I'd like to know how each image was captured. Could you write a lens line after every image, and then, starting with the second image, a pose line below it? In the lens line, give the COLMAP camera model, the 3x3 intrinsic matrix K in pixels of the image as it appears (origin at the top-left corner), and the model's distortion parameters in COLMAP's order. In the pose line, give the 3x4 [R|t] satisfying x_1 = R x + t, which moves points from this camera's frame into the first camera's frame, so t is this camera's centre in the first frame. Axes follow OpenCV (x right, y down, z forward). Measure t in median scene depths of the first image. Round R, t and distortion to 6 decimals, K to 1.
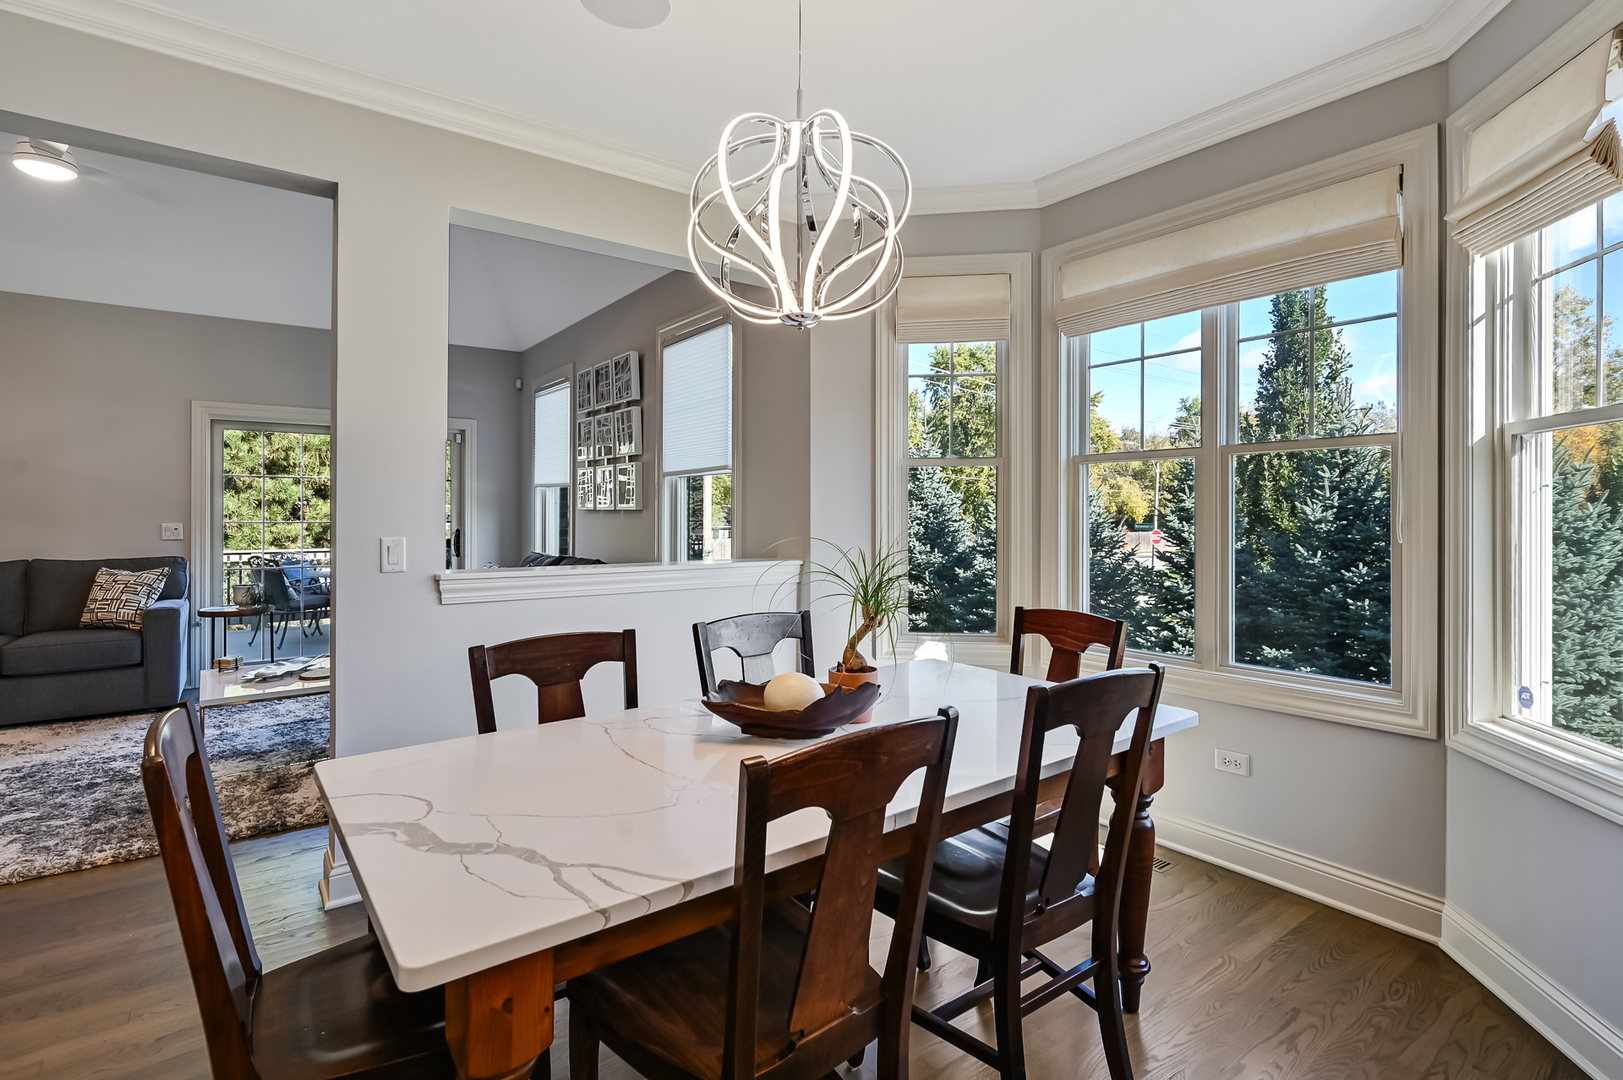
lens RADIAL K [[788.0, 0, 815.3], [0, 788.0, 515.4], [0, 0, 1]] dist [0.000764, -0.000078]
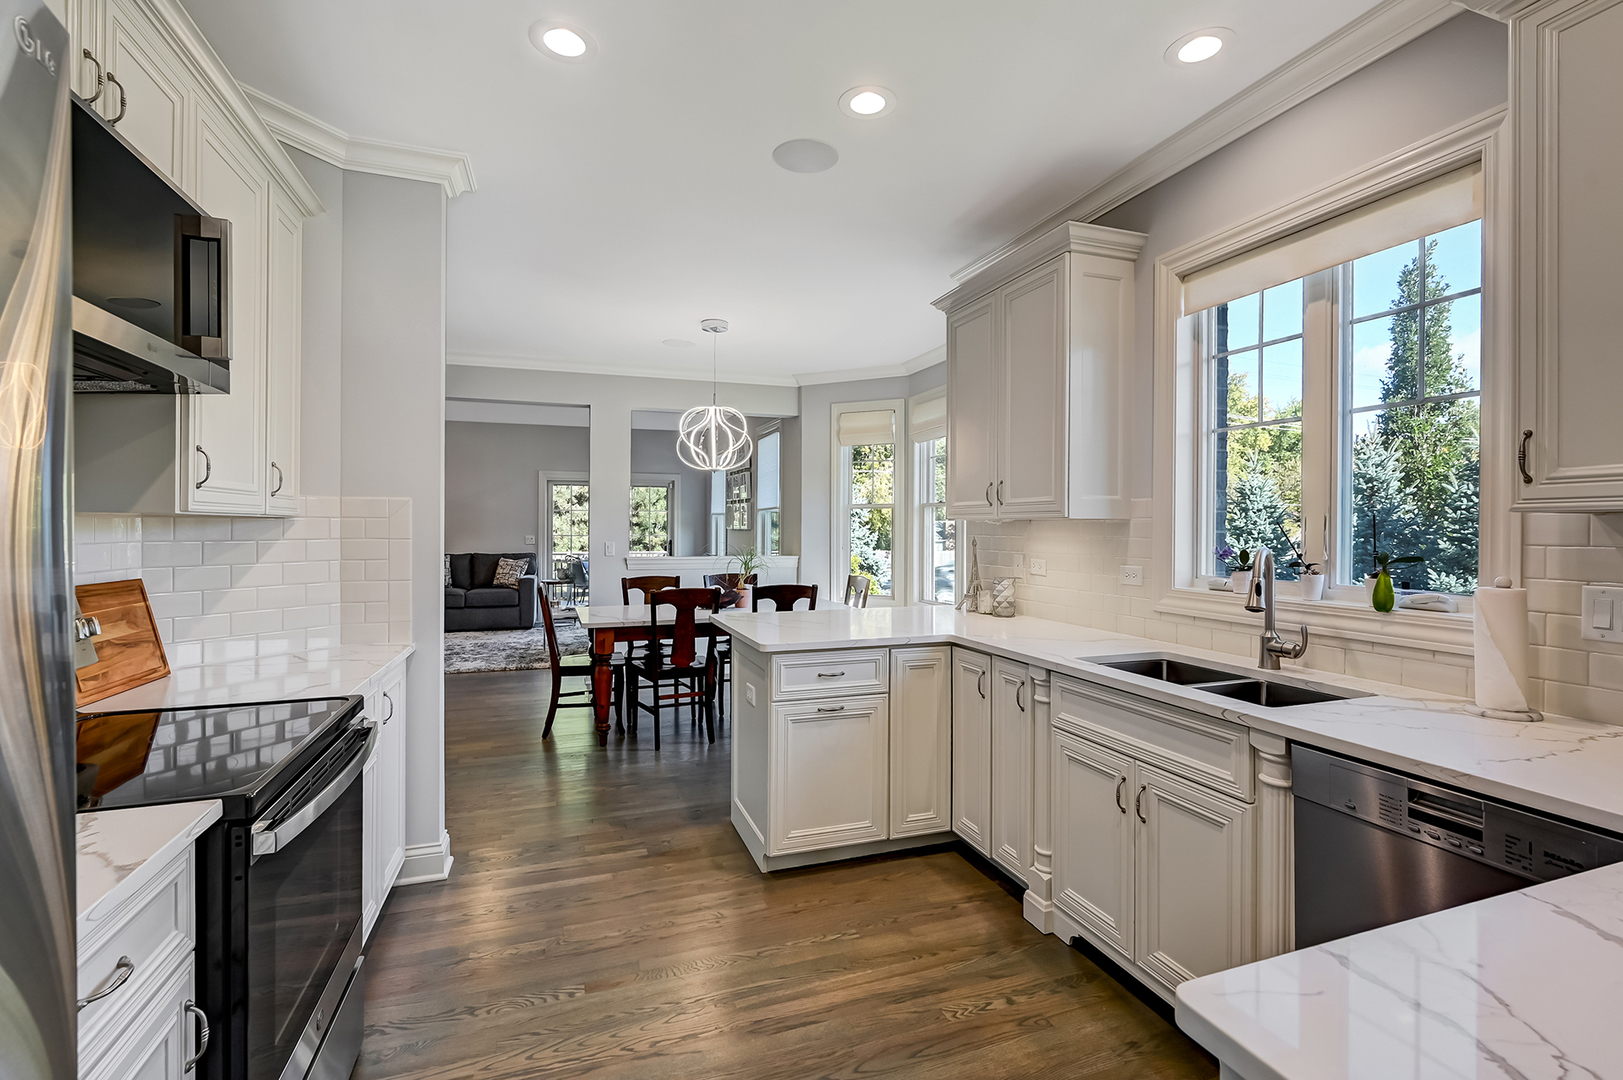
lens RADIAL K [[738.4, 0, 818.8], [0, 738.4, 534.4], [0, 0, 1]] dist [0.000304, 0.000014]
pose [[0.955629, 0.003334, -0.294553, 0.419321], [-0.001259, 0.999973, 0.007233, -0.007762], [0.294569, -0.006541, 0.955608, -0.555735]]
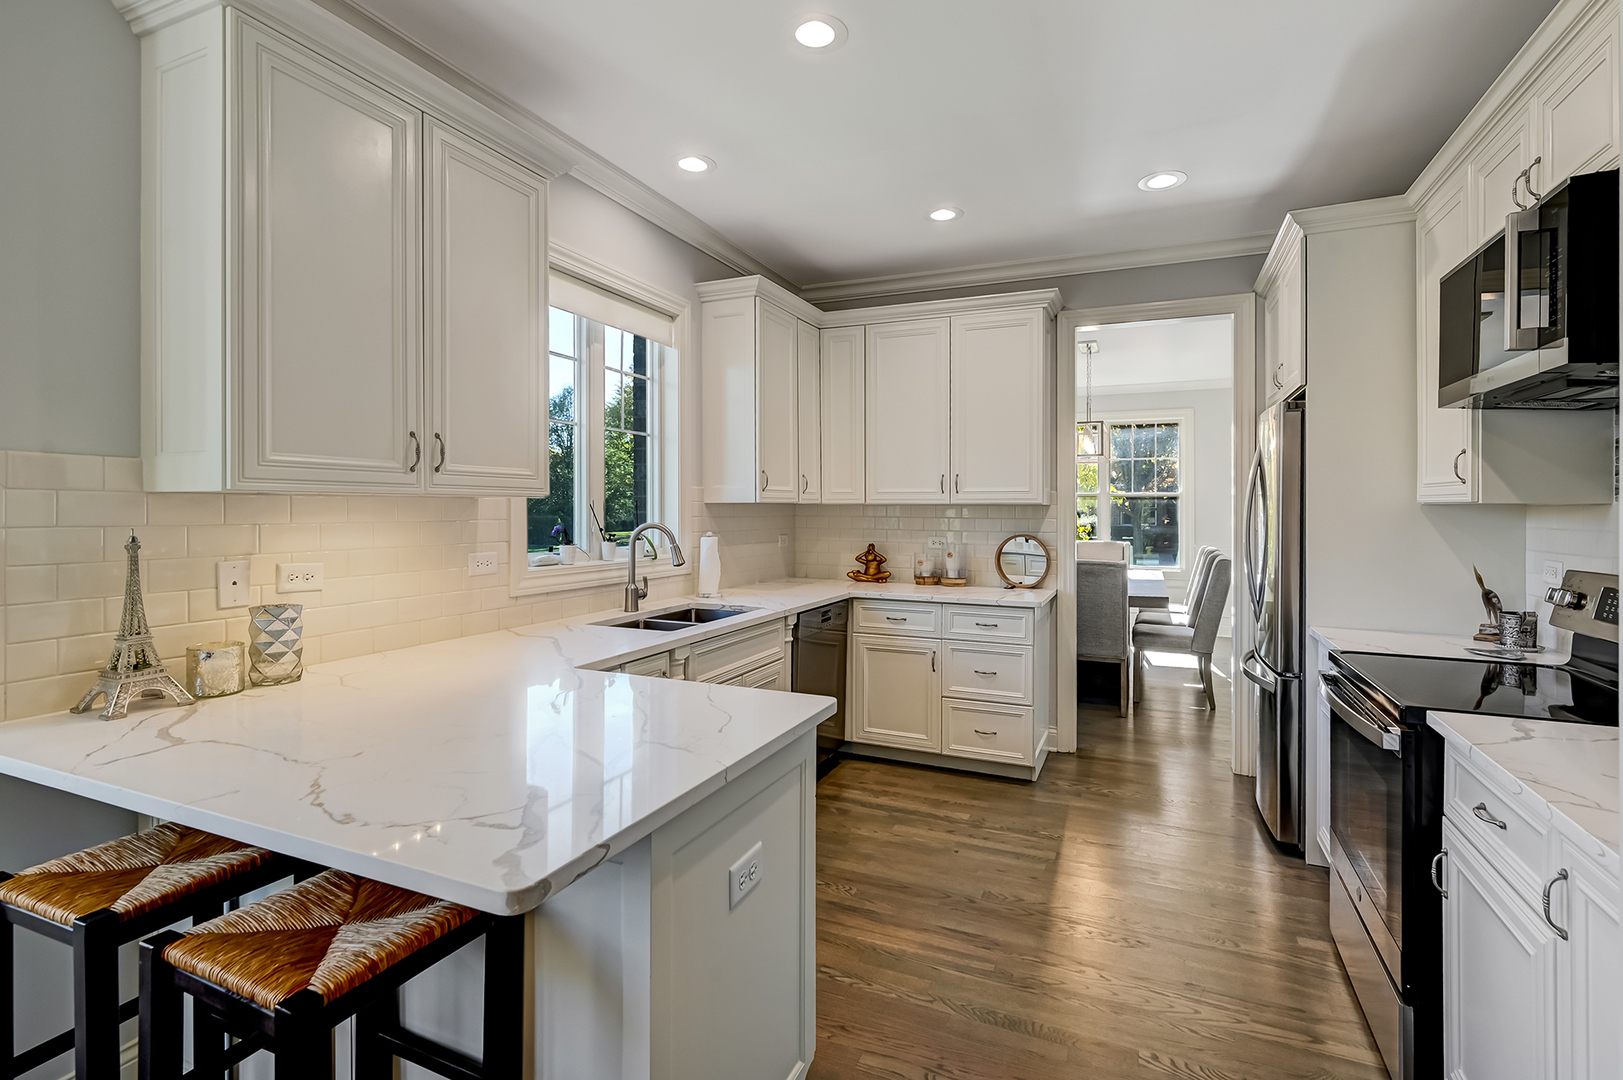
lens RADIAL K [[738.4, 0, 843.8], [0, 738.4, 510.0], [0, 0, 1]] dist [0.000304, 0.000014]
pose [[-0.504141, -0.000792, 0.863621, -2.760387], [-0.002873, 0.999996, -0.000759, -0.007166], [-0.863616, -0.002864, -0.504141, 3.787254]]
